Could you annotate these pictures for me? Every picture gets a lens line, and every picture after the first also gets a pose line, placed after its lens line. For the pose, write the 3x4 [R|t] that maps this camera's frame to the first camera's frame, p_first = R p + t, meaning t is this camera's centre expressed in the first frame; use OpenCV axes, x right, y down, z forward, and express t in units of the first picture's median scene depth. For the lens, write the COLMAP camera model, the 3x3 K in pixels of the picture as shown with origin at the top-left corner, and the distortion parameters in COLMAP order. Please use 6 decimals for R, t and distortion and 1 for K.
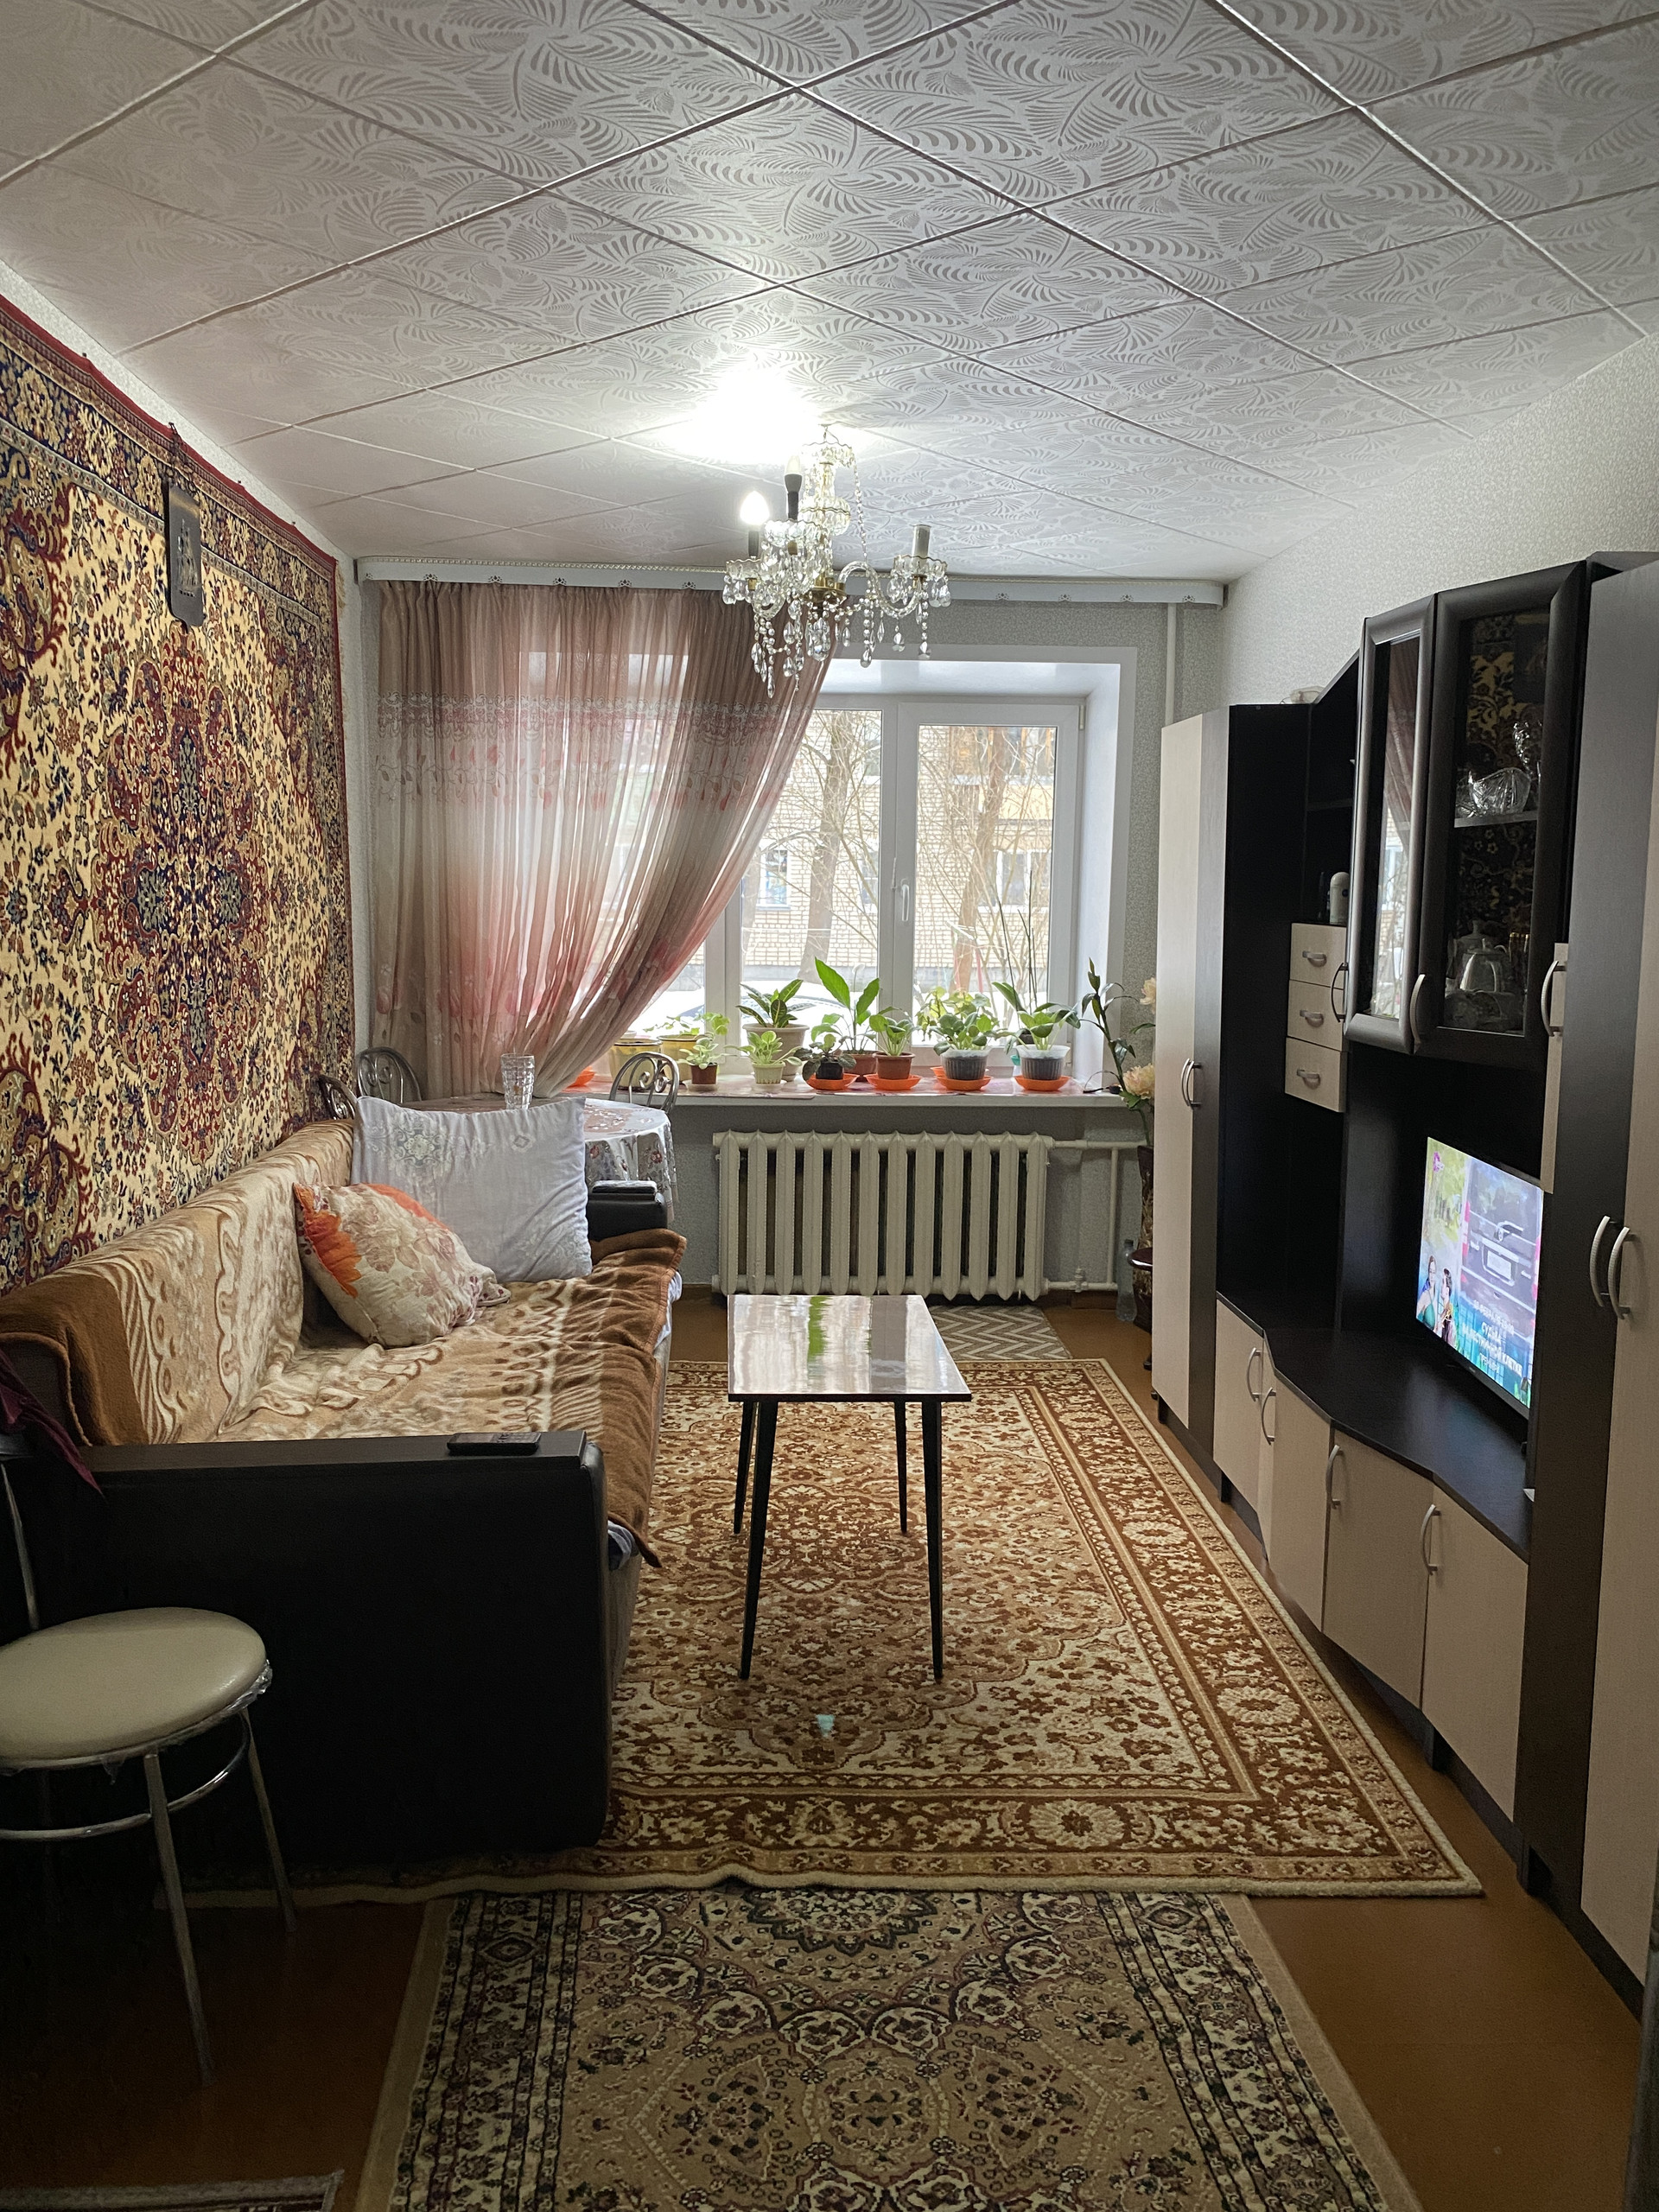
lens RADIAL K [[1684.0, 0, 829.5], [0, 1684.0, 1106.0], [0, 0, 1]] dist [0.017013, -0.018892]
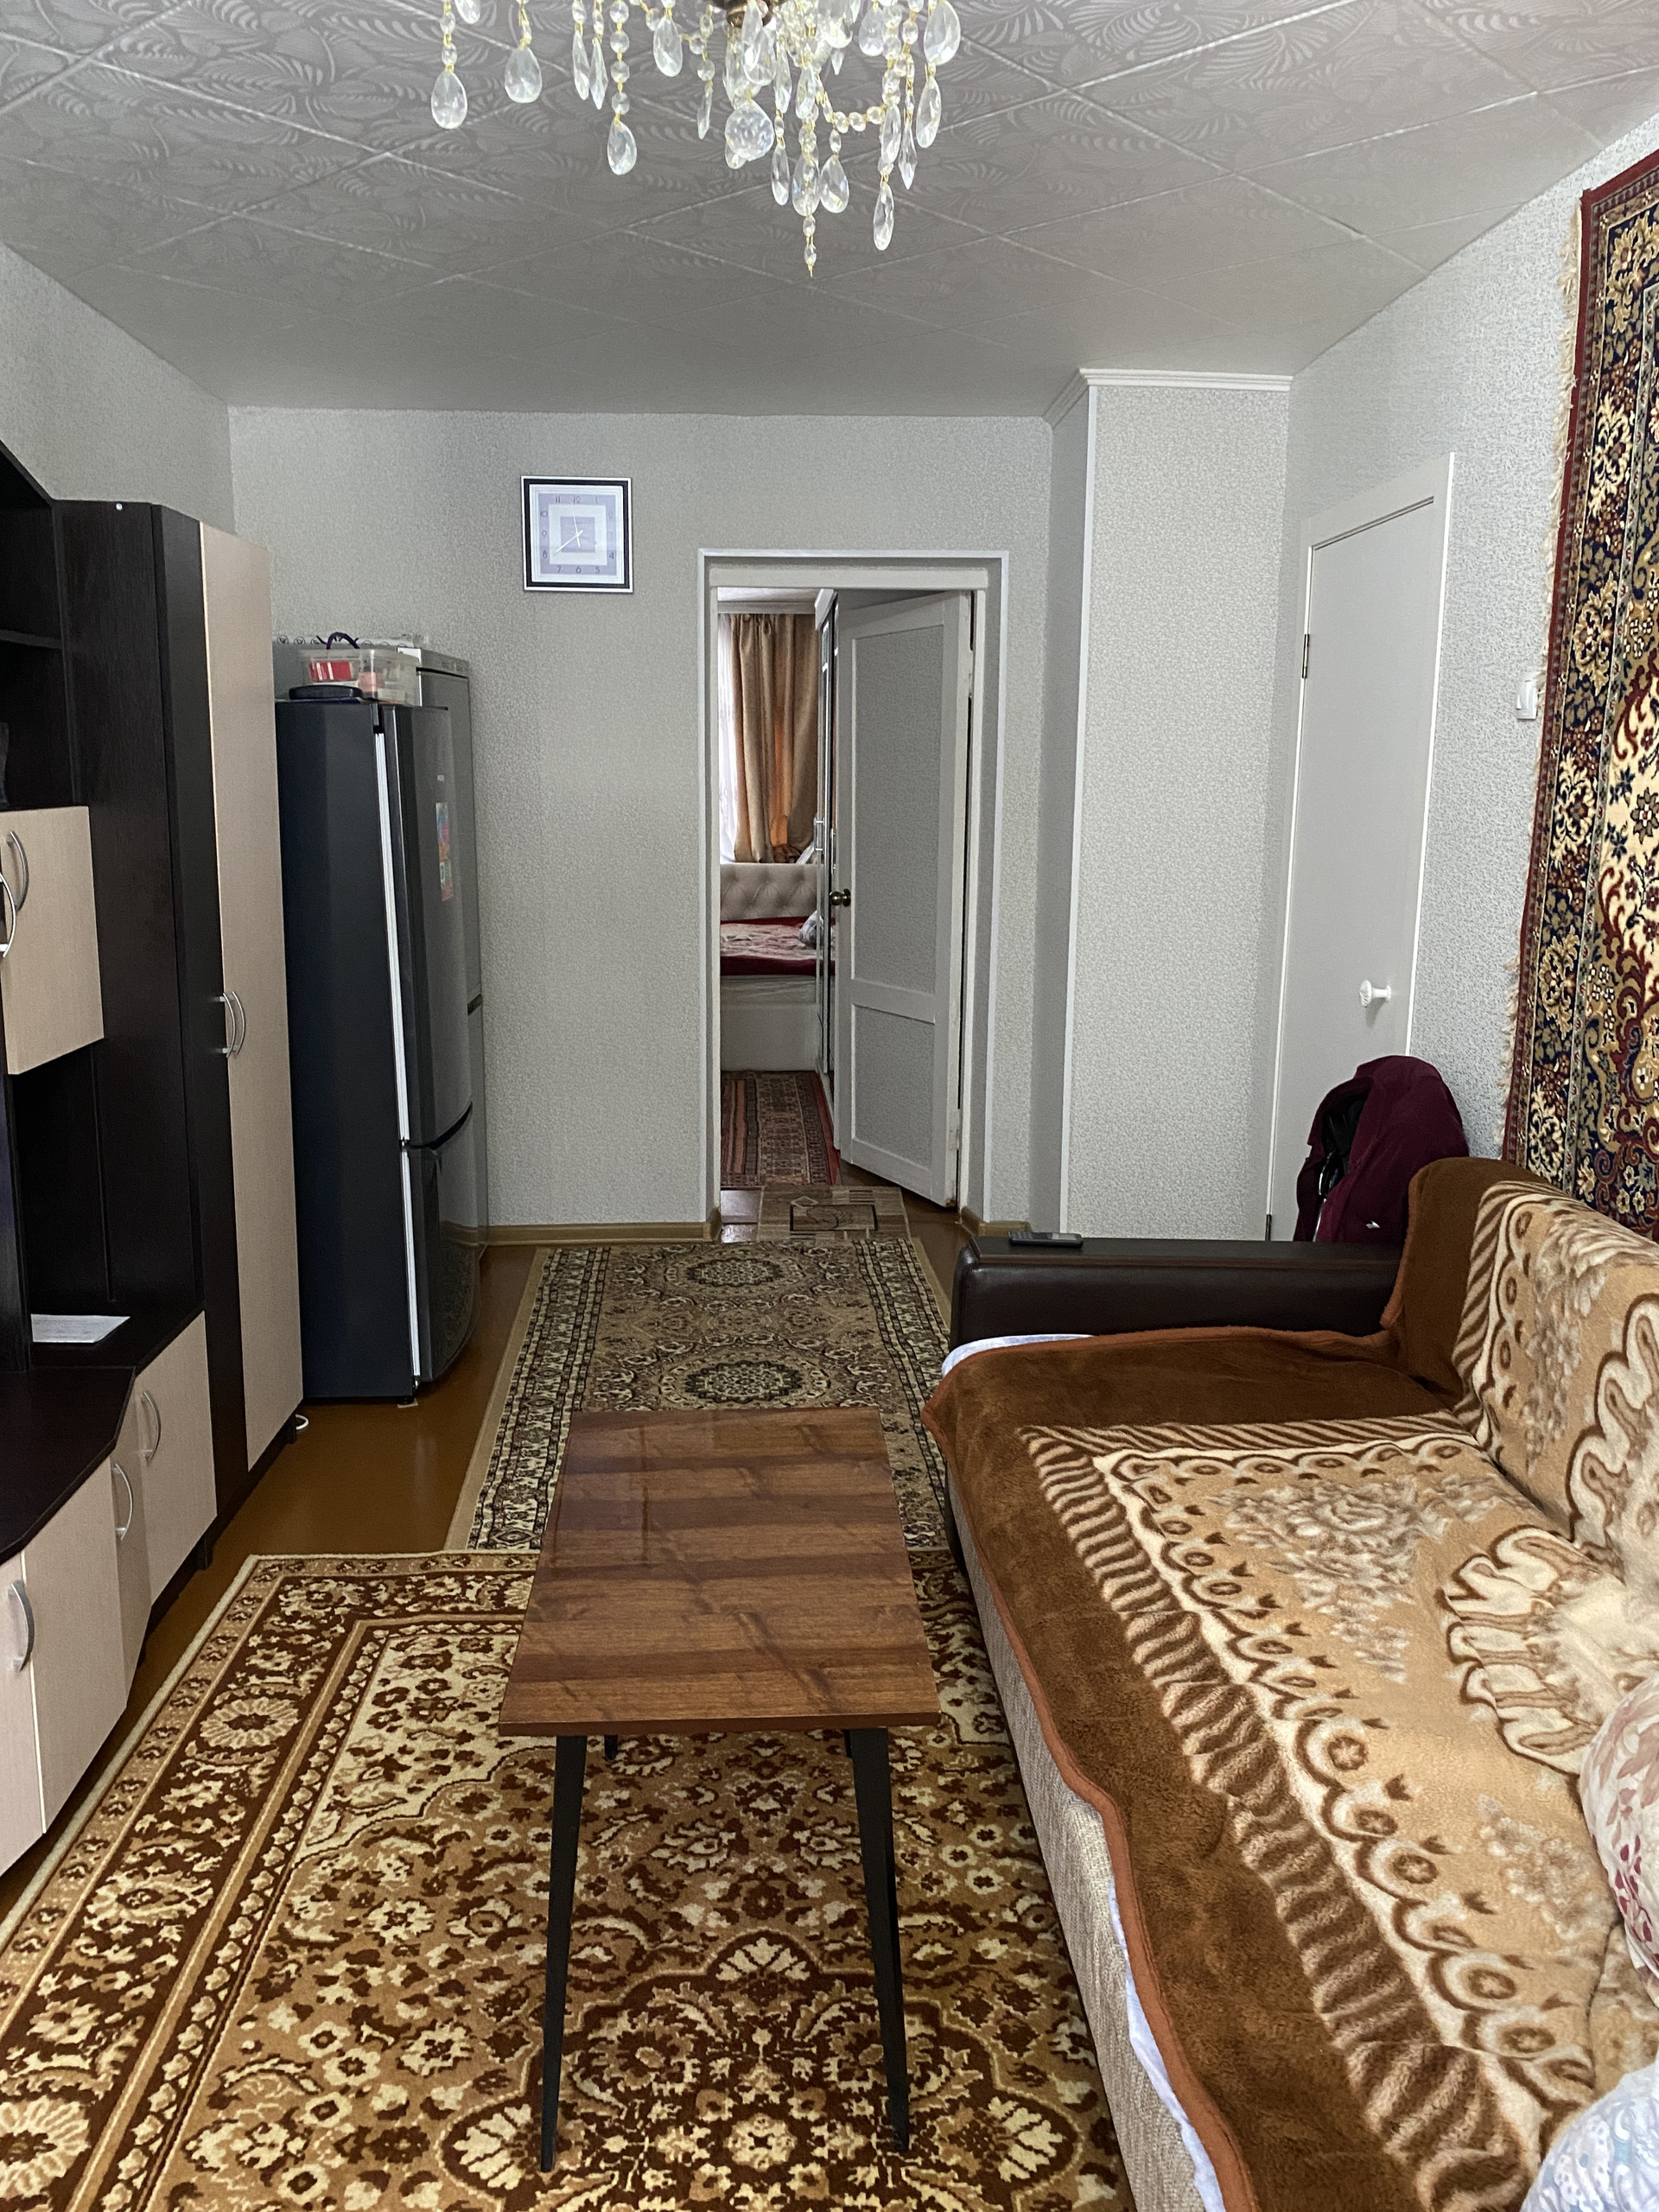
lens RADIAL K [[1684.0, 0, 829.5], [0, 1684.0, 1106.0], [0, 0, 1]] dist [0.017013, -0.018892]
pose [[-0.999689, -0.024782, 0.002596, -0.032533], [-0.022582, 0.945082, 0.326052, -0.209560], [-0.010534, 0.325892, -0.945348, 1.566138]]
